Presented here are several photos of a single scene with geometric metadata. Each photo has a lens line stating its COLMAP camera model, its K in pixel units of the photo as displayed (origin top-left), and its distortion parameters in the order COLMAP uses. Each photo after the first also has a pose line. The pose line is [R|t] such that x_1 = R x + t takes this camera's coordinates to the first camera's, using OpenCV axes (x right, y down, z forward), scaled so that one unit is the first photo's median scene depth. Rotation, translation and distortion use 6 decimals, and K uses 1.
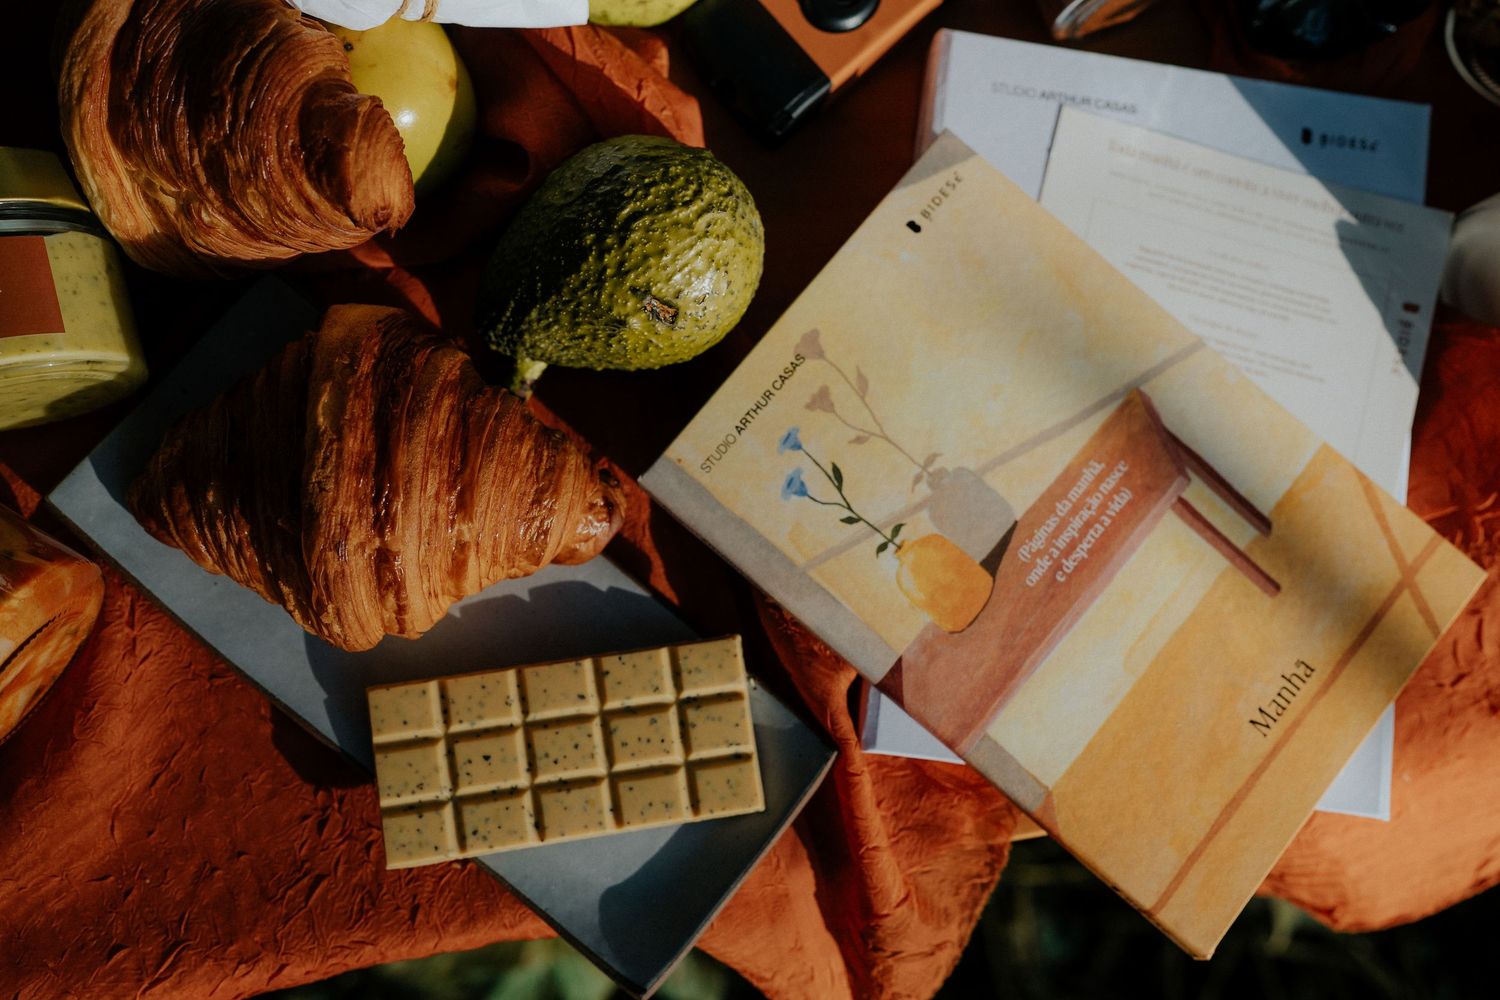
lens RADIAL K [[1498.9, 0, 750.0], [0, 1498.9, 500.0], [0, 0, 1]] dist [0.005562, 0.021983]
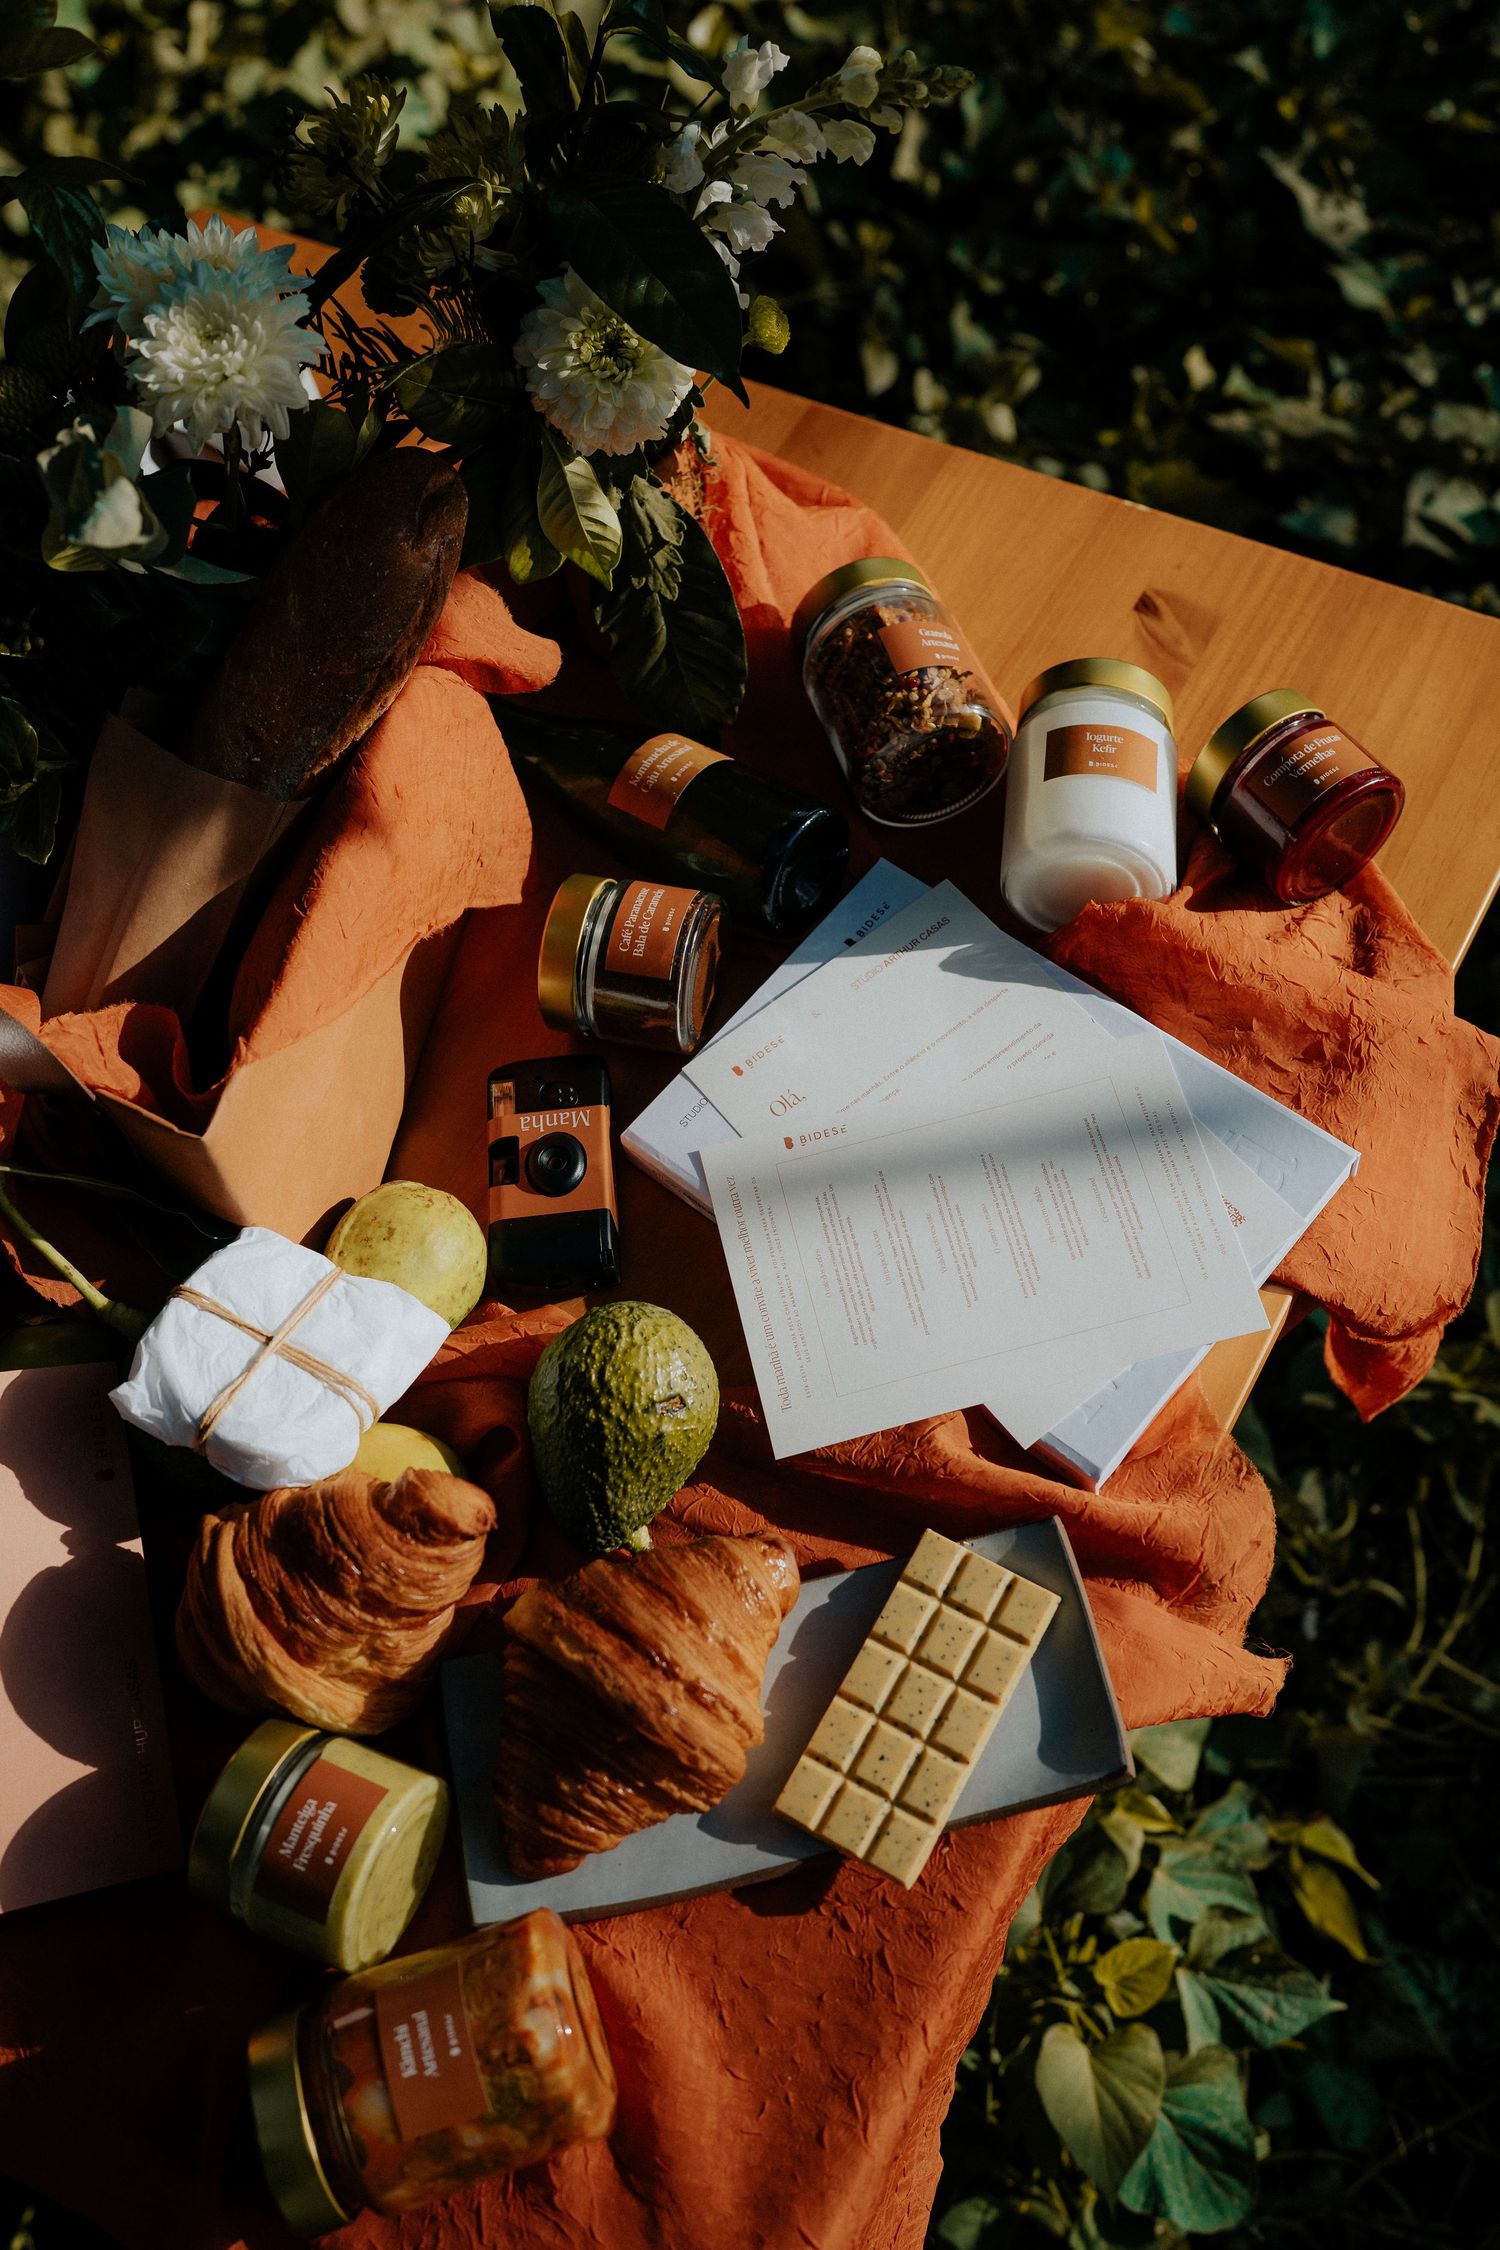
lens RADIAL K [[2248.4, 0, 750.0], [0, 2248.4, 1125.0], [0, 0, 1]] dist [0.005562, 0.021983]
pose [[0.603505, -0.768311, 0.213260, -0.233154], [0.793163, 0.551058, -0.259281, 0.273676], [0.081690, 0.325628, 0.941963, -0.807012]]
